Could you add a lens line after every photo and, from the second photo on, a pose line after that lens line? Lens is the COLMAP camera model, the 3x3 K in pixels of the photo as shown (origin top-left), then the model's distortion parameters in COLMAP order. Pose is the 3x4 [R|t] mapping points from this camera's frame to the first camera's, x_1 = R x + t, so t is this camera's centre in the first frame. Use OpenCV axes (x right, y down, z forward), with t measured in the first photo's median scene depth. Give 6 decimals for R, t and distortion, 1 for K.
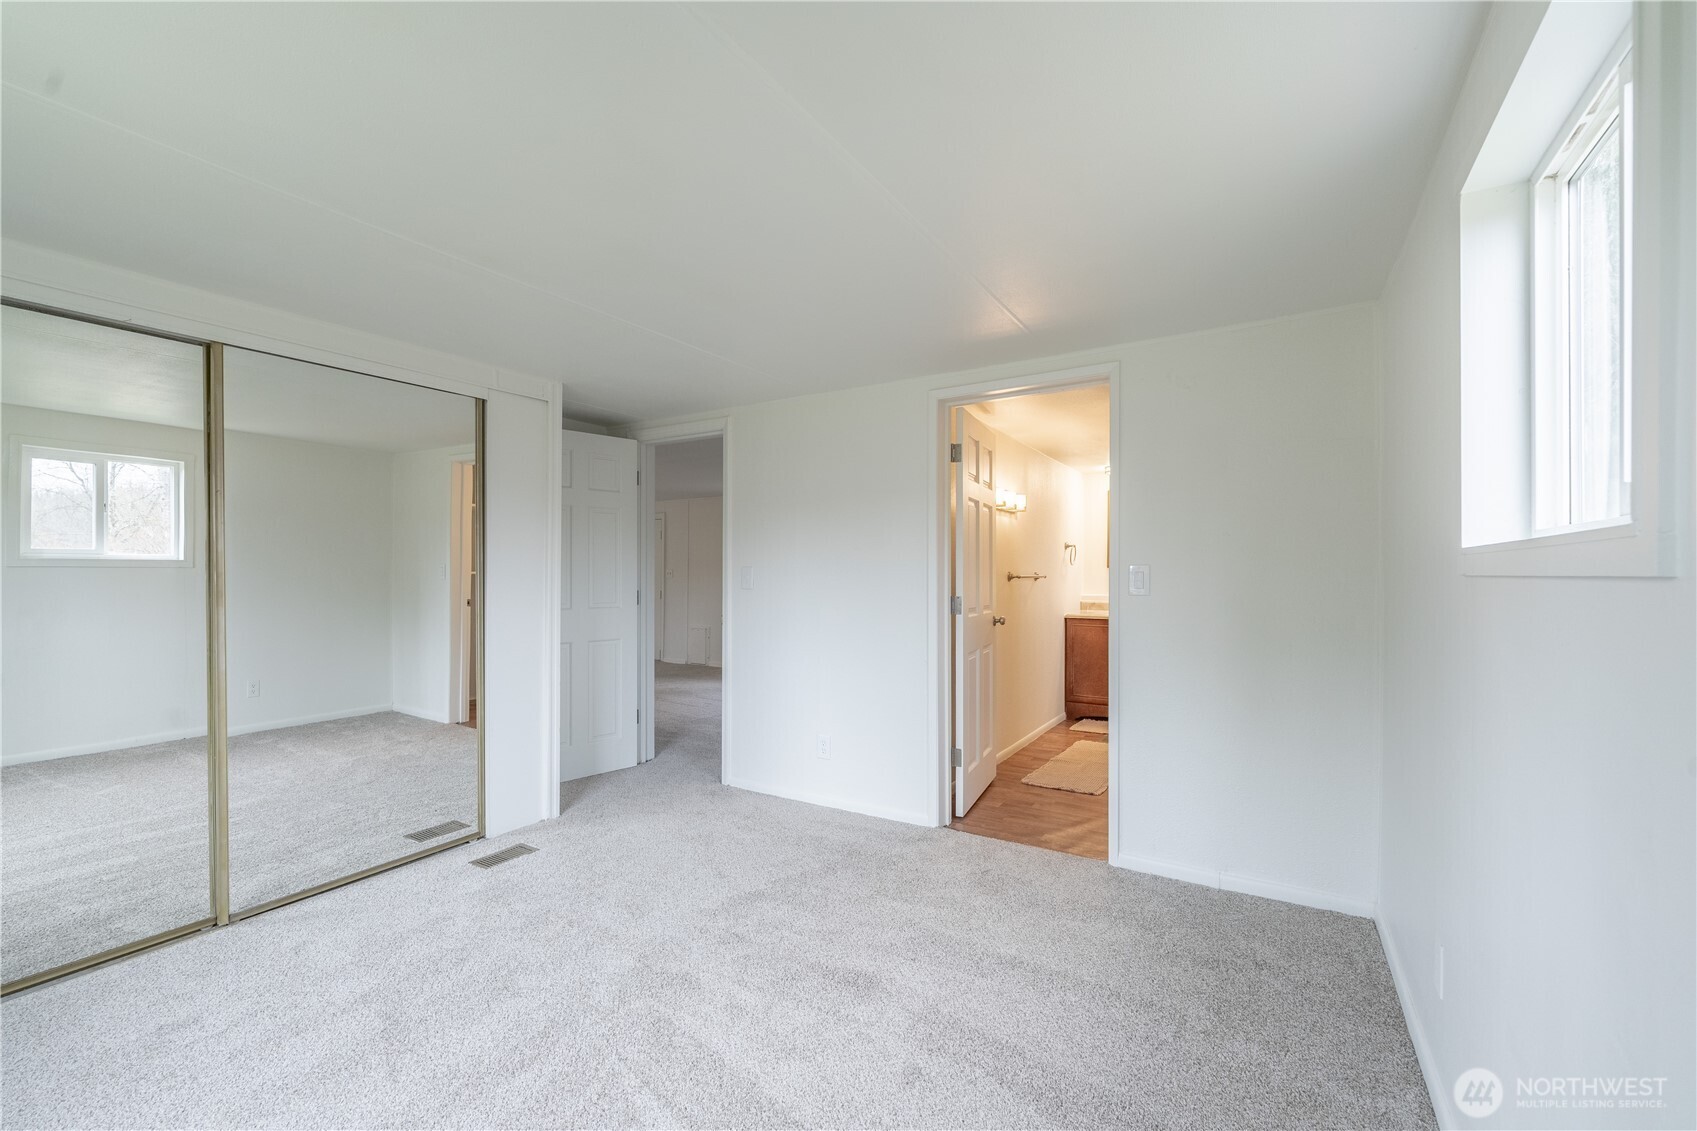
lens RADIAL K [[698.5, 0, 852.8], [0, 698.5, 563.6], [0, 0, 1]] dist [-0.001354, 0.000055]
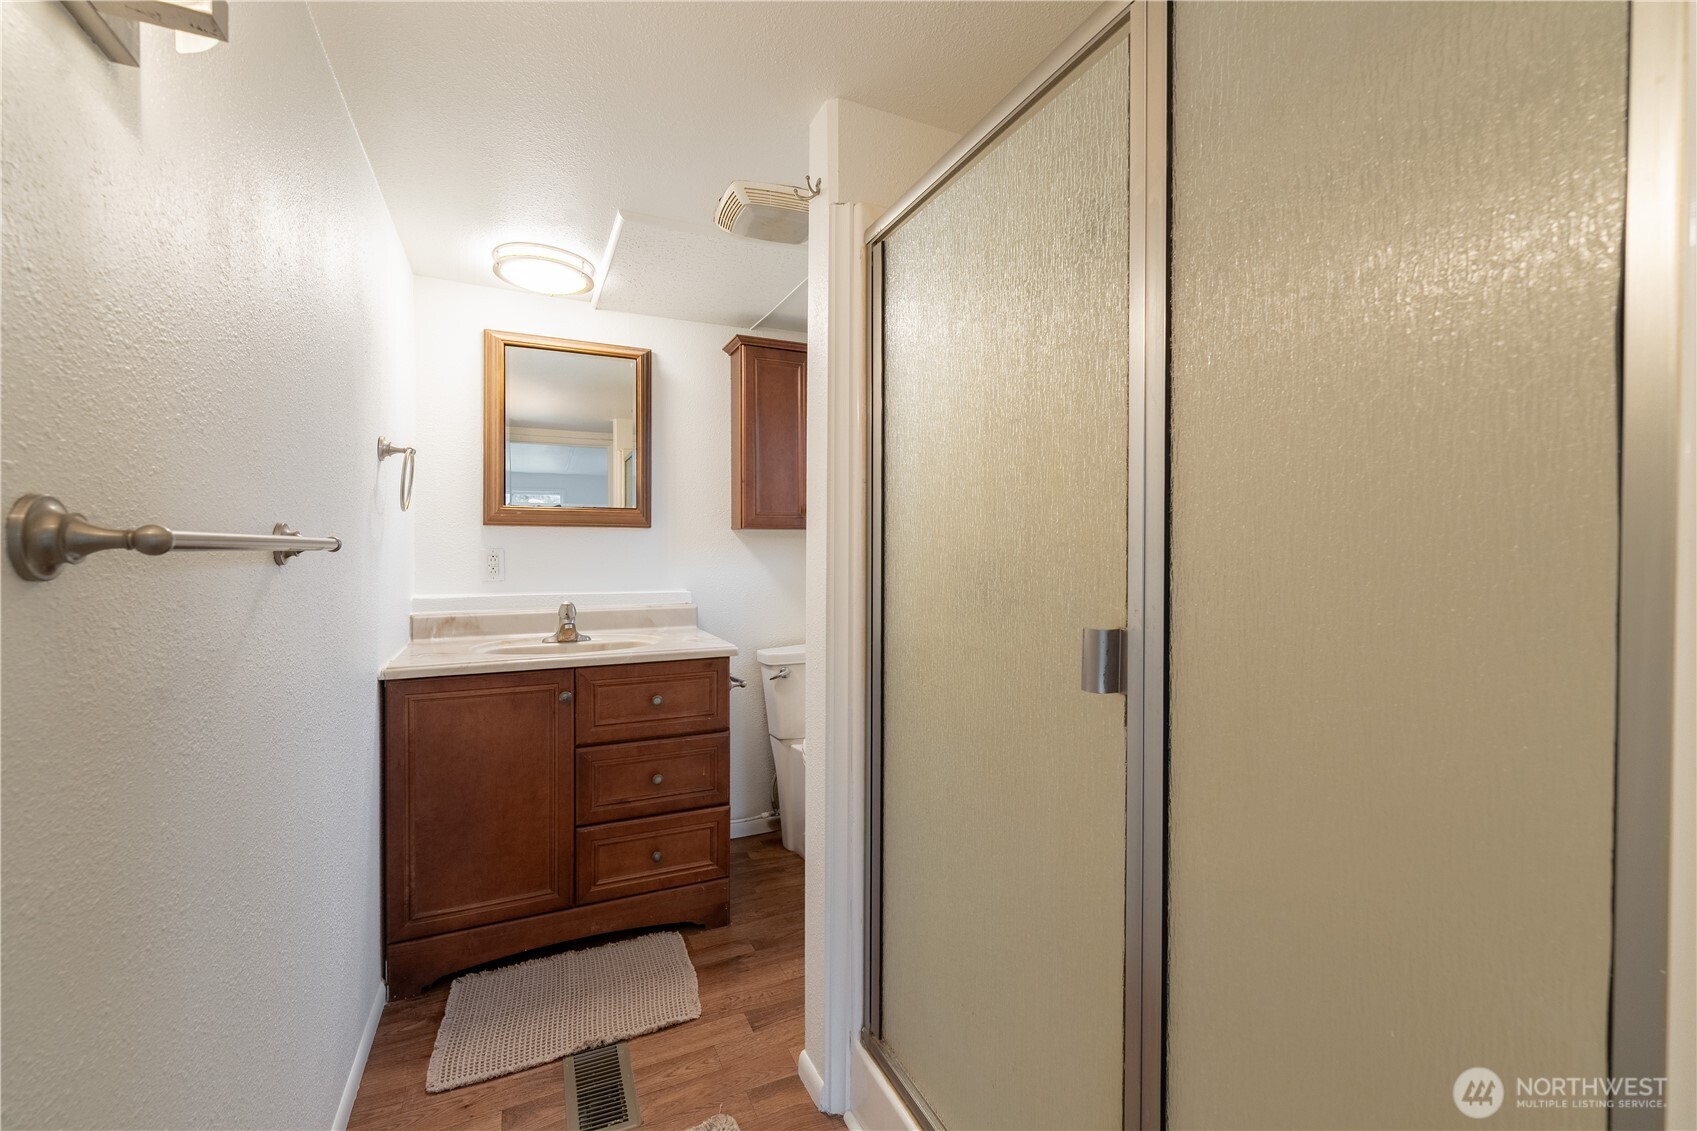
lens RADIAL K [[702.7, 0, 842.7], [0, 702.7, 543.1], [0, 0, 1]] dist [0.000393, -0.000004]
pose [[0.564776, -0.002904, 0.825239, 0.164550], [-0.003645, 0.999975, 0.006013, 0.014435], [-0.825236, -0.006404, 0.564752, 0.661405]]
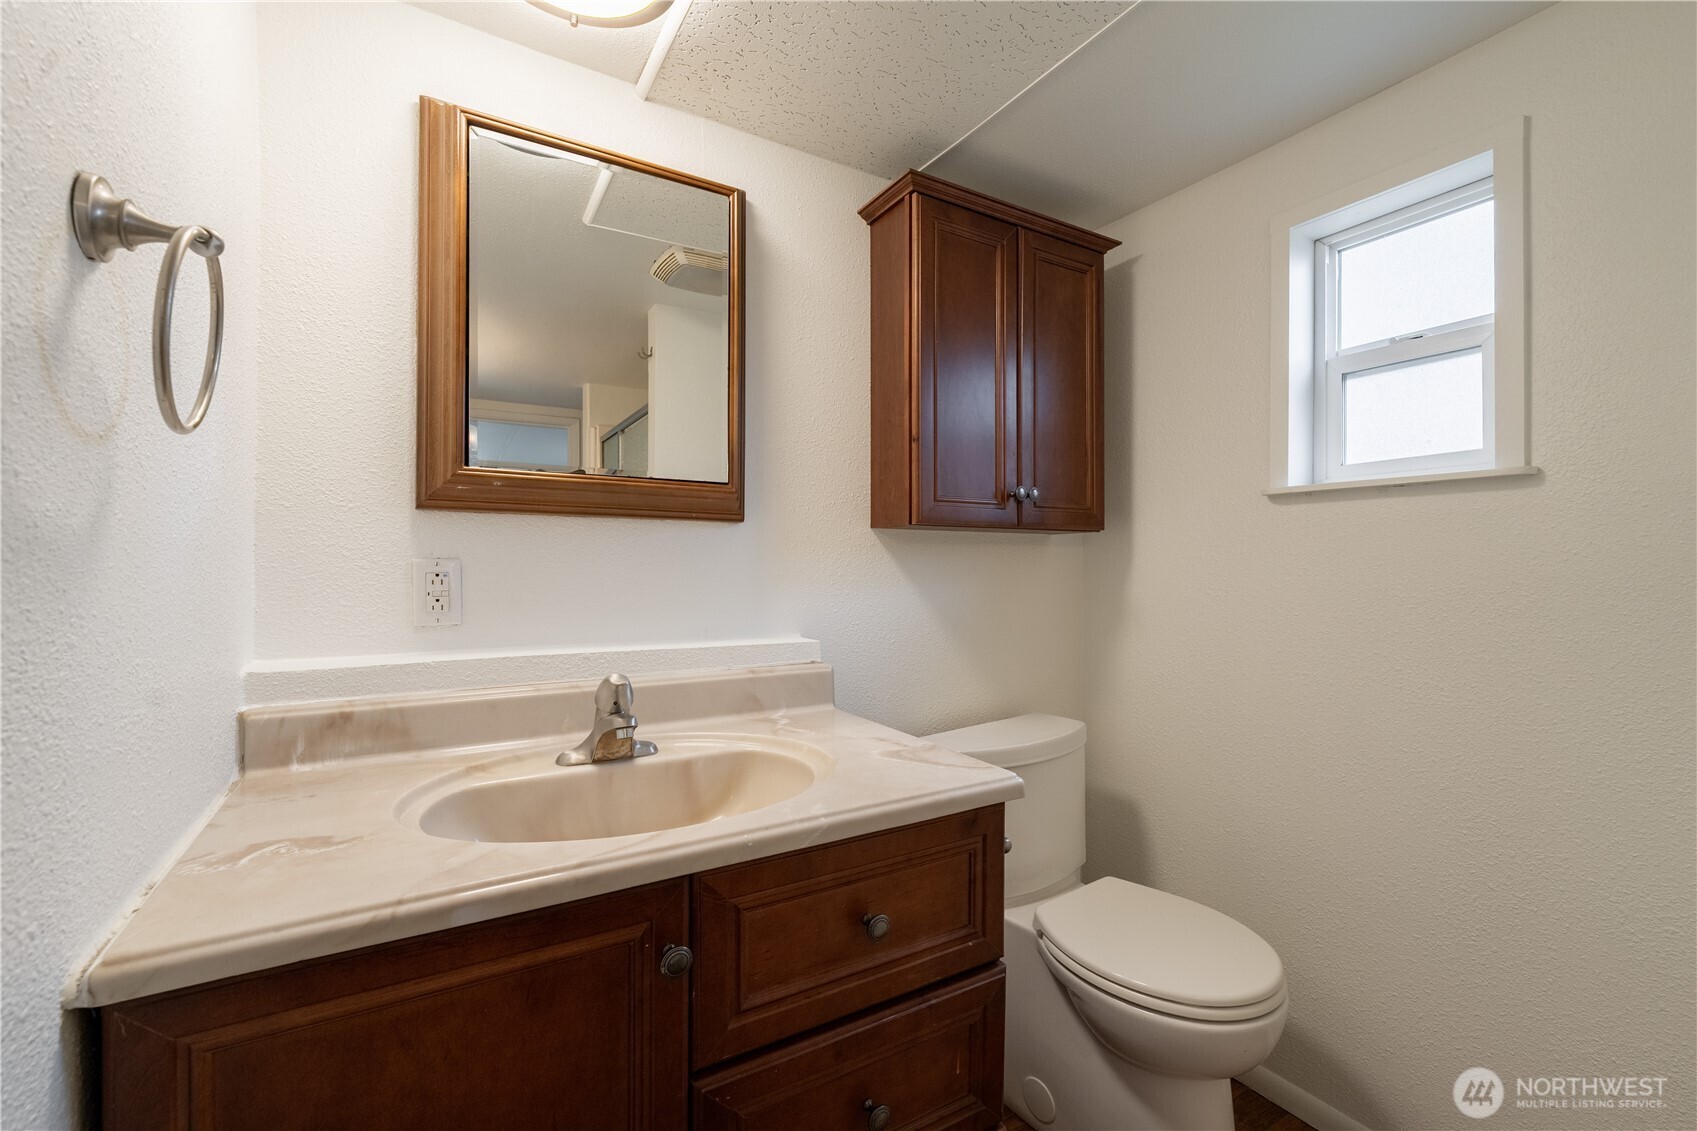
lens RADIAL K [[698.5, 0, 852.8], [0, 698.5, 563.6], [0, 0, 1]] dist [-0.001354, 0.000055]
pose [[0.462358, -0.003181, 0.886687, 0.272913], [-0.008889, 0.999927, 0.008222, 0.019743], [-0.886649, -0.011683, 0.462296, 0.877087]]
